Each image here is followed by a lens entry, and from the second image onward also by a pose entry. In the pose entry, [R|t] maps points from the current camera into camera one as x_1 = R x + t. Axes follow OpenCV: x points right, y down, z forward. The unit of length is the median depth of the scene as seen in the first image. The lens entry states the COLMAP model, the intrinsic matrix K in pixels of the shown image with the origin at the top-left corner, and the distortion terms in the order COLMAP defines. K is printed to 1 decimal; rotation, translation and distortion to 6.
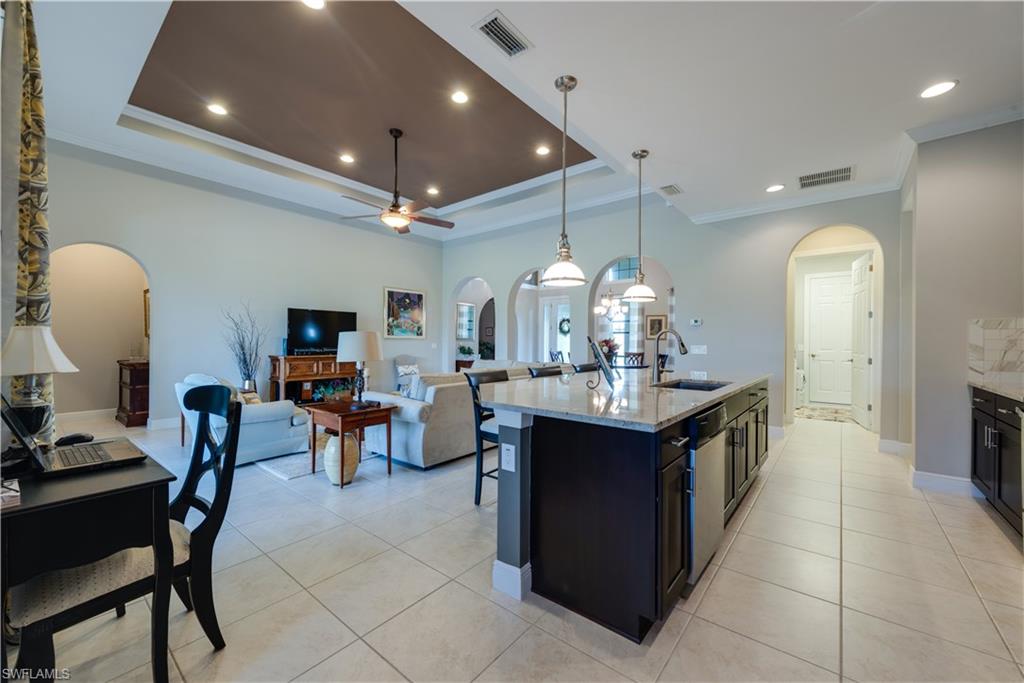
lens RADIAL K [[399.8, 0, 513.5], [0, 399.8, 346.4], [0, 0, 1]] dist [0.015331, -0.001298]
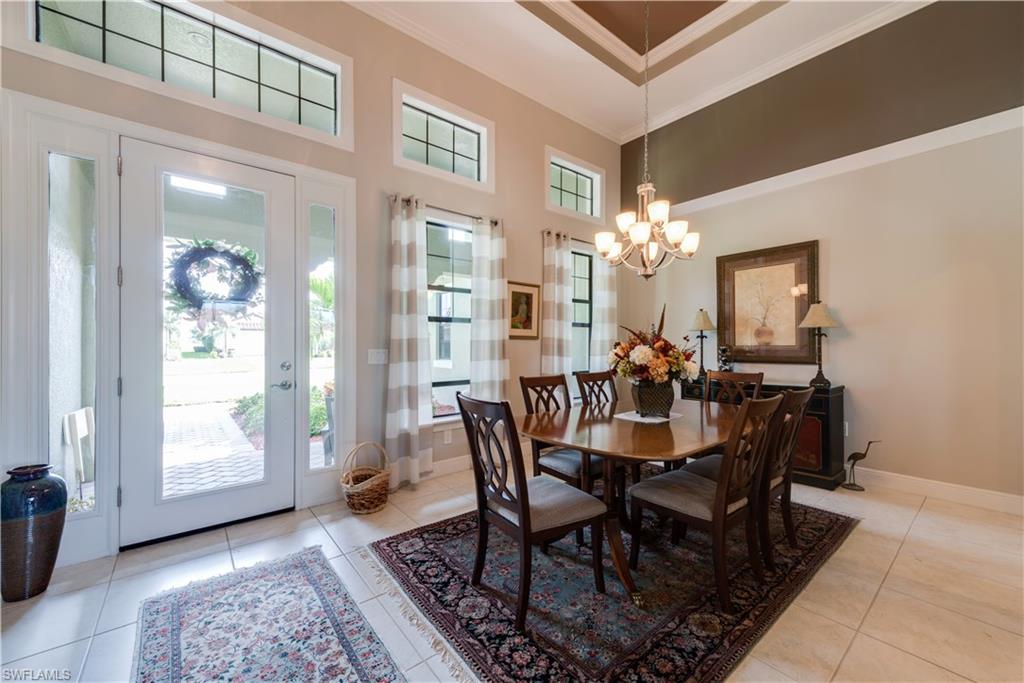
lens RADIAL K [[399.8, 0, 515.9], [0, 399.8, 343.0], [0, 0, 1]] dist [0.015331, -0.001298]
pose [[0.201052, -0.007208, 0.979554, -0.086140], [0.017215, 0.999845, 0.003824, -0.017913], [-0.979429, 0.016094, 0.201145, 1.116809]]
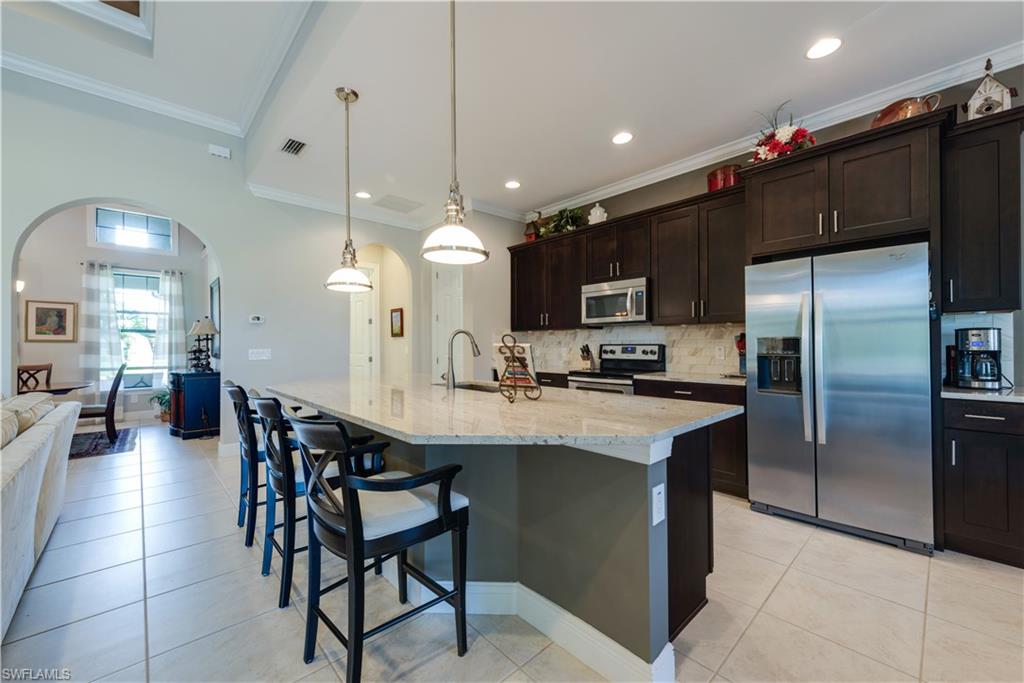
lens RADIAL K [[399.8, 0, 513.5], [0, 399.8, 343.7], [0, 0, 1]] dist [0.015331, -0.001298]
pose [[0.141381, -0.004337, 0.989946, -0.173574], [0.021230, 0.999774, 0.001348, -0.001867], [-0.989728, 0.020826, 0.141441, 0.289885]]
